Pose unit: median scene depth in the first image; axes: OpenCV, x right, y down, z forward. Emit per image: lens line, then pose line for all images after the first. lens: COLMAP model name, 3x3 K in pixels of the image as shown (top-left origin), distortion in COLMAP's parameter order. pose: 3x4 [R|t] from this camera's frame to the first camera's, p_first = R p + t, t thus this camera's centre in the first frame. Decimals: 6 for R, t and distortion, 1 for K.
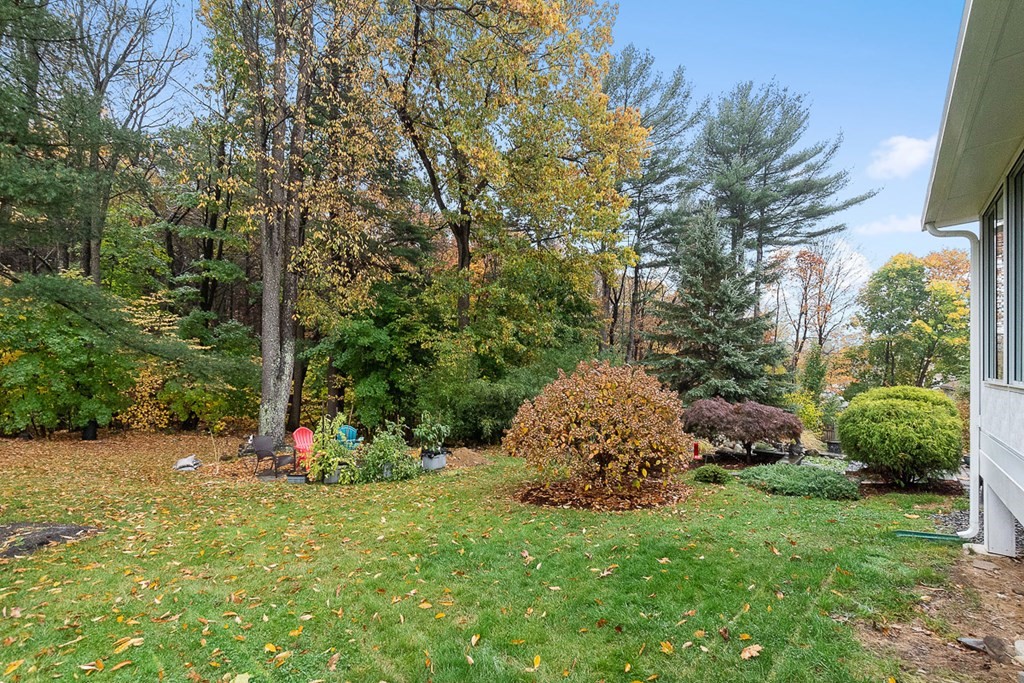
lens RADIAL K [[452.6, 0, 506.3], [0, 452.6, 346.9], [0, 0, 1]] dist [-0.010847, -0.001038]
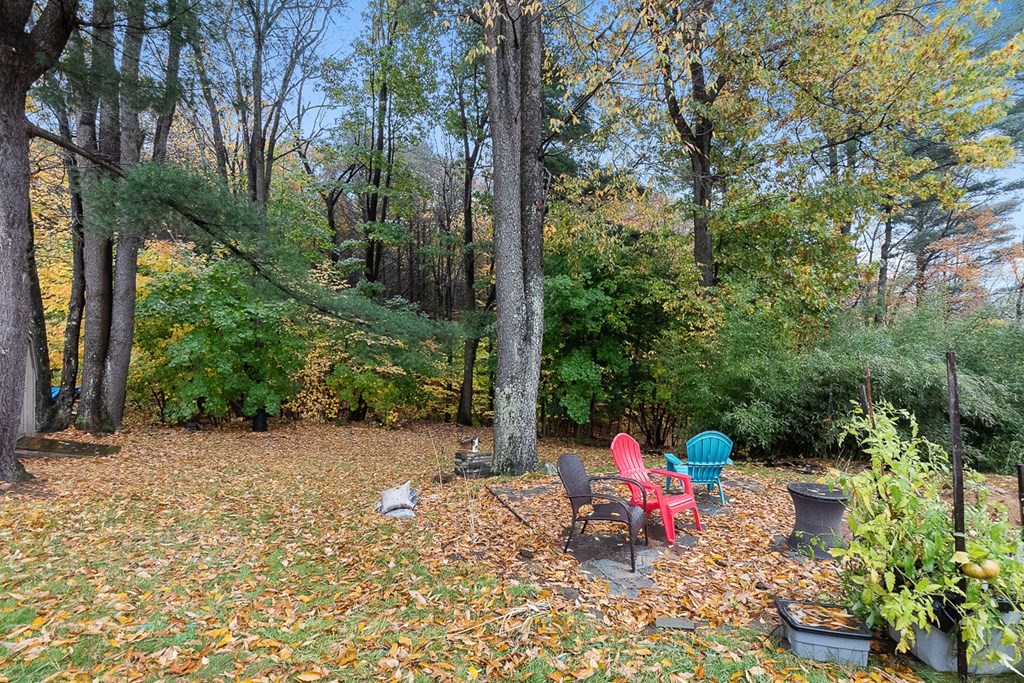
lens RADIAL K [[452.6, 0, 514.7], [0, 452.6, 344.8], [0, 0, 1]] dist [-0.010847, -0.001038]
pose [[0.968609, -0.018684, -0.247885, -0.238042], [0.022020, 0.999700, 0.010692, 0.043636], [0.247611, -0.015815, 0.968730, 0.284611]]
